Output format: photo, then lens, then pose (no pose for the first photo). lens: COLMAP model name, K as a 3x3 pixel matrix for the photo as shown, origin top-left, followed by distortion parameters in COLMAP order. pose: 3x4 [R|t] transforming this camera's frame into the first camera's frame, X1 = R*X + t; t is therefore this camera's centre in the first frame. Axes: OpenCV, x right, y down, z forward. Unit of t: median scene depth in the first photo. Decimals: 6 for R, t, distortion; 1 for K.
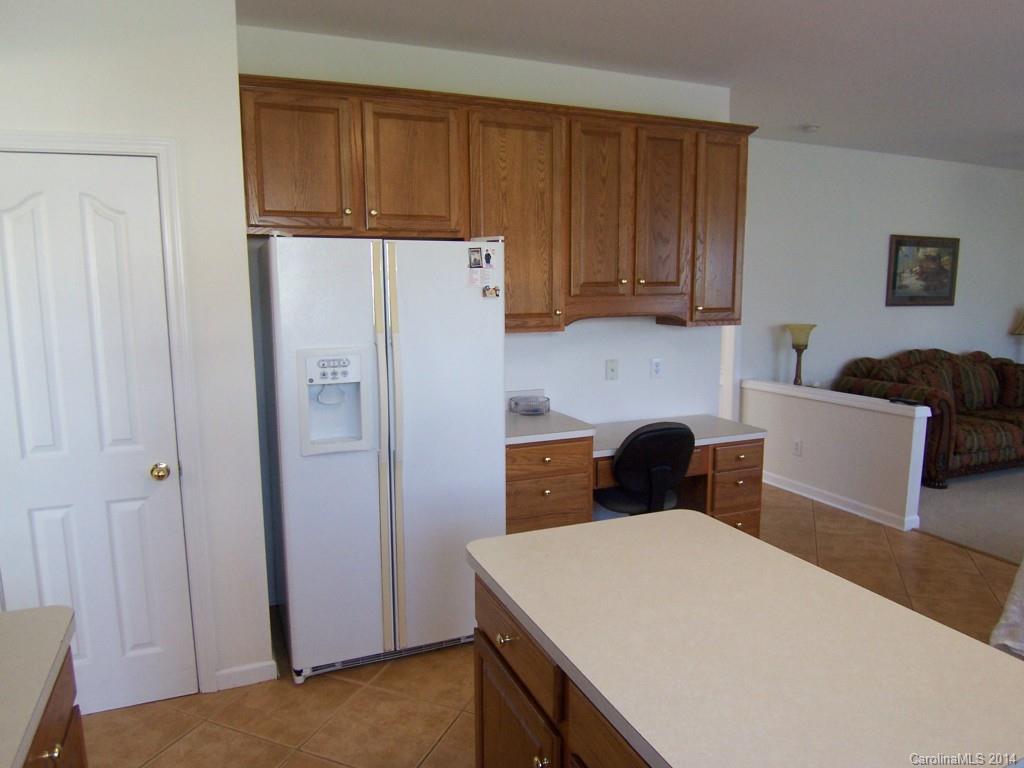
lens RADIAL K [[690.6, 0, 510.6], [0, 690.6, 382.2], [0, 0, 1]] dist [-0.032467, -0.007626]
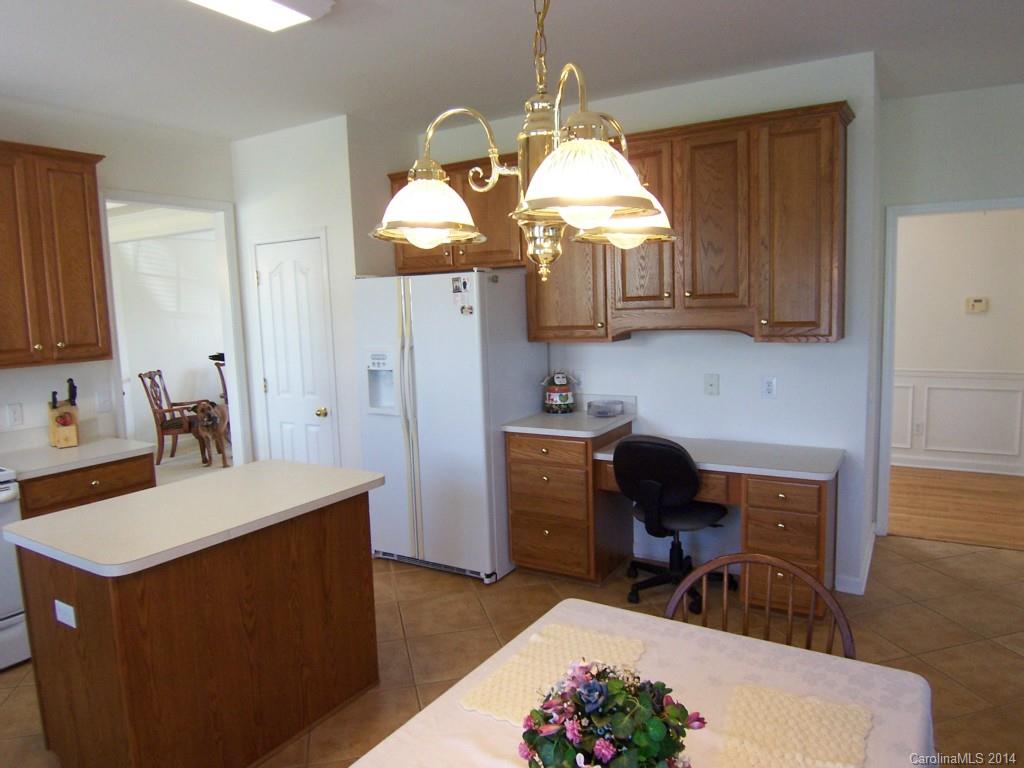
lens RADIAL K [[690.6, 0, 510.5], [0, 690.6, 383.9], [0, 0, 1]] dist [-0.032467, -0.007626]
pose [[0.589534, 0.082109, -0.803559, 1.084282], [-0.081241, 0.995803, 0.042150, -0.052214], [0.803648, 0.040433, 0.593730, 0.285547]]
